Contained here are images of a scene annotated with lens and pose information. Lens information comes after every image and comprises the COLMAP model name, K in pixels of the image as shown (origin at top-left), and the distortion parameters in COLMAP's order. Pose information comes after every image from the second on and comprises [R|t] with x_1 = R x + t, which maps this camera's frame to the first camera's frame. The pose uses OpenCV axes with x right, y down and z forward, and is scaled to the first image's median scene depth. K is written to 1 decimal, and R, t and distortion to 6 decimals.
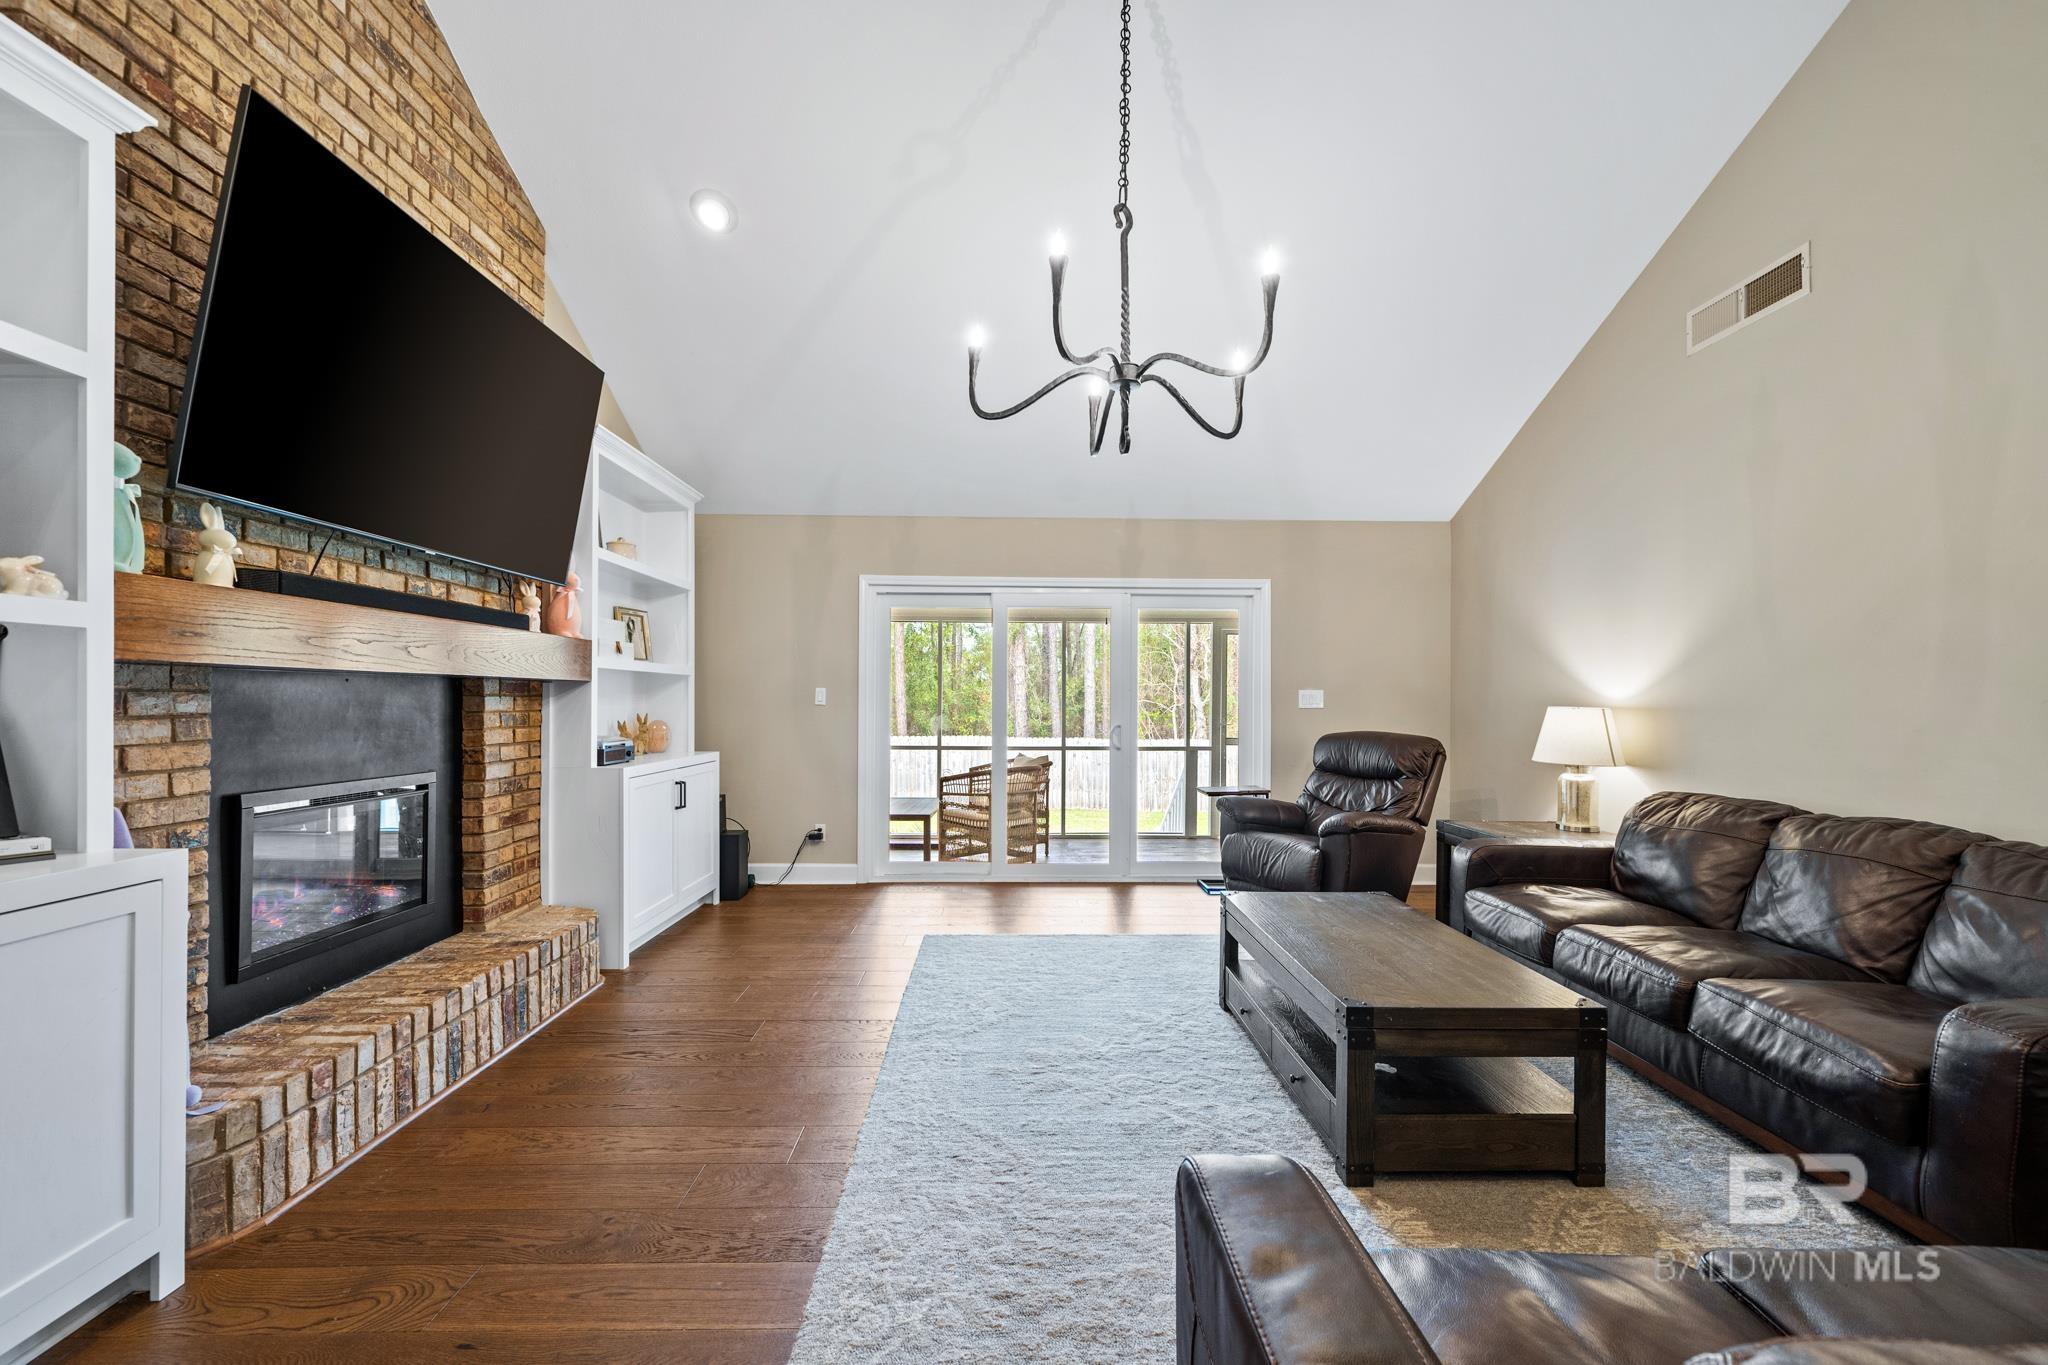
lens RADIAL K [[809.2, 0, 1022.8], [0, 809.2, 693.6], [0, 0, 1]] dist [-0.005381, 0.000462]
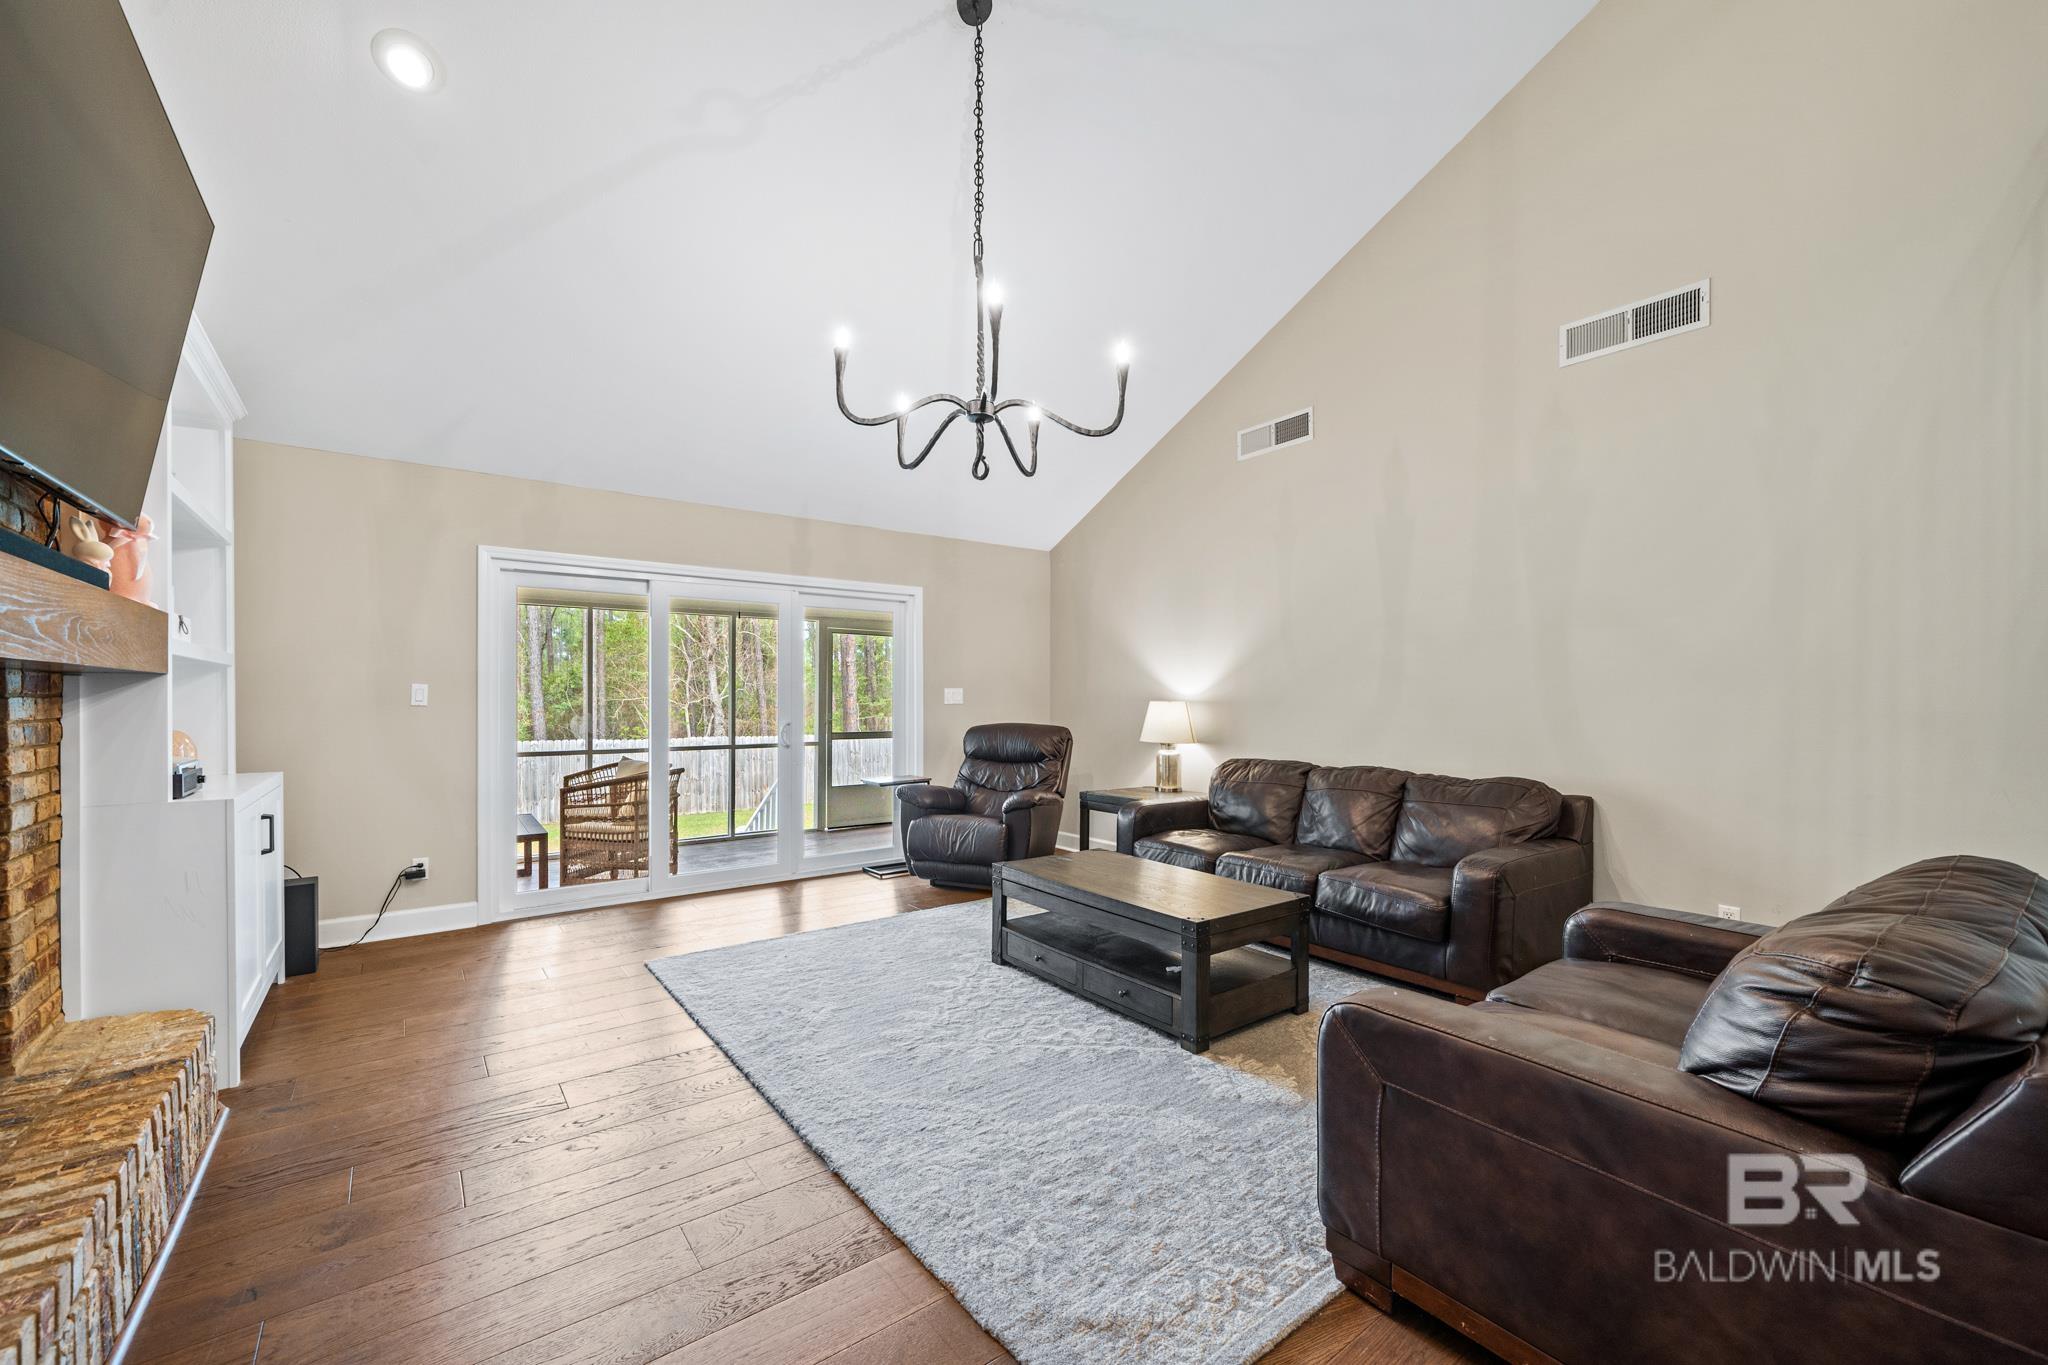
lens RADIAL K [[809.2, 0, 1020.4], [0, 809.2, 692.3], [0, 0, 1]] dist [-0.005381, 0.000462]
pose [[0.809968, -0.000725, 0.586474, -0.383755], [-0.001094, 0.999996, 0.002747, -0.002638], [-0.586473, -0.002866, 0.809964, 0.042498]]
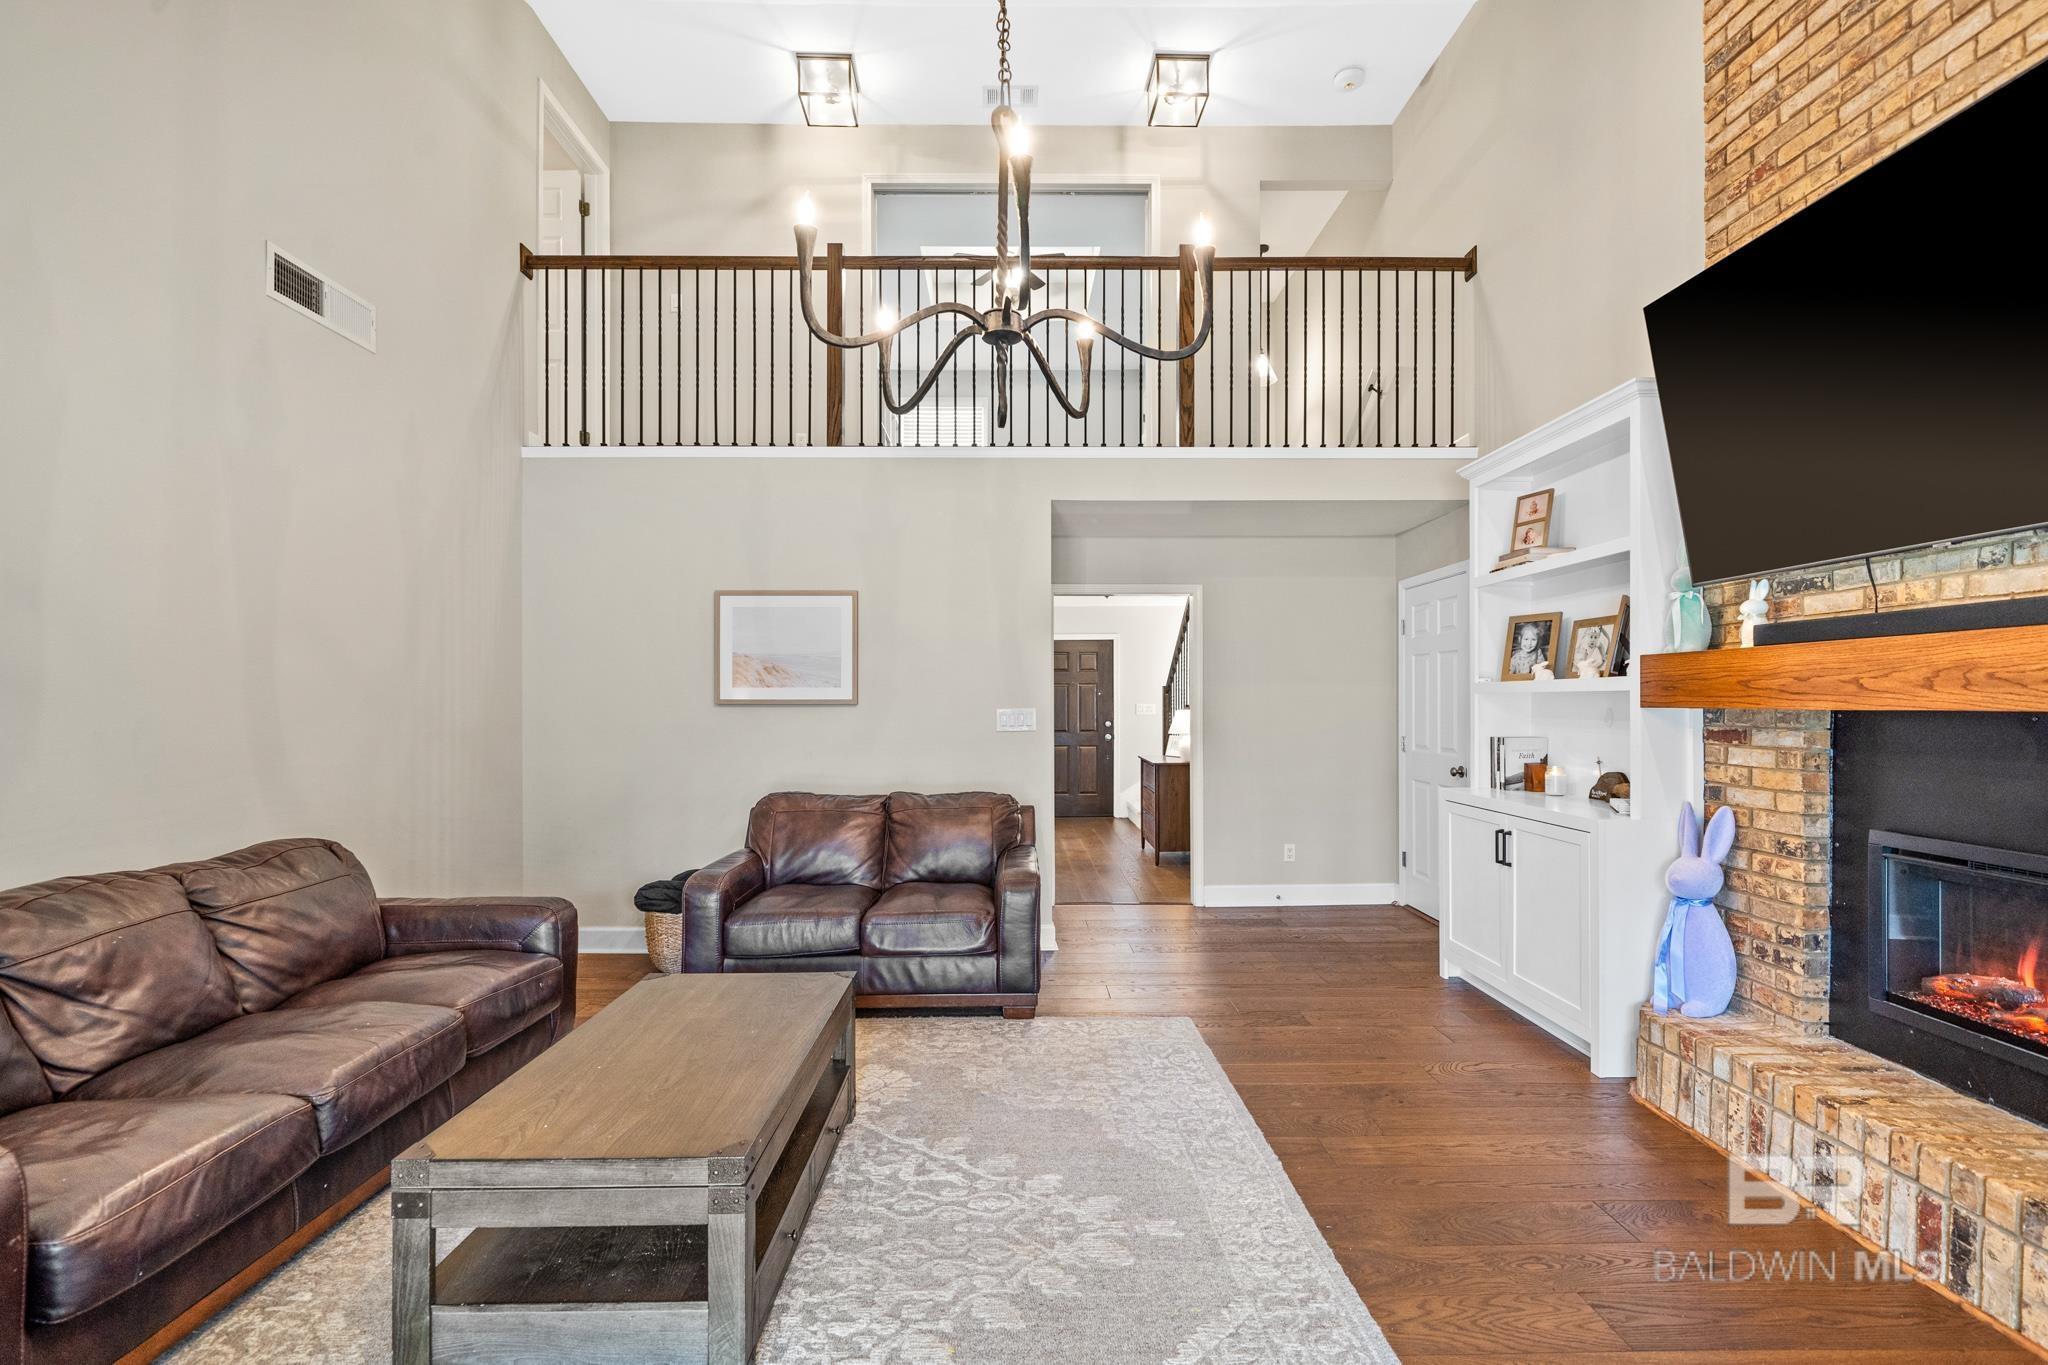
lens RADIAL K [[923.7, 0, 1031.0], [0, 923.7, 698.4], [0, 0, 1]] dist [-0.001061, 0.000699]
pose [[-0.999991, -0.003891, 0.001392, 0.075443], [-0.003906, 0.999932, -0.011012, -0.017878], [-0.001349, -0.011017, -0.999938, 1.474269]]
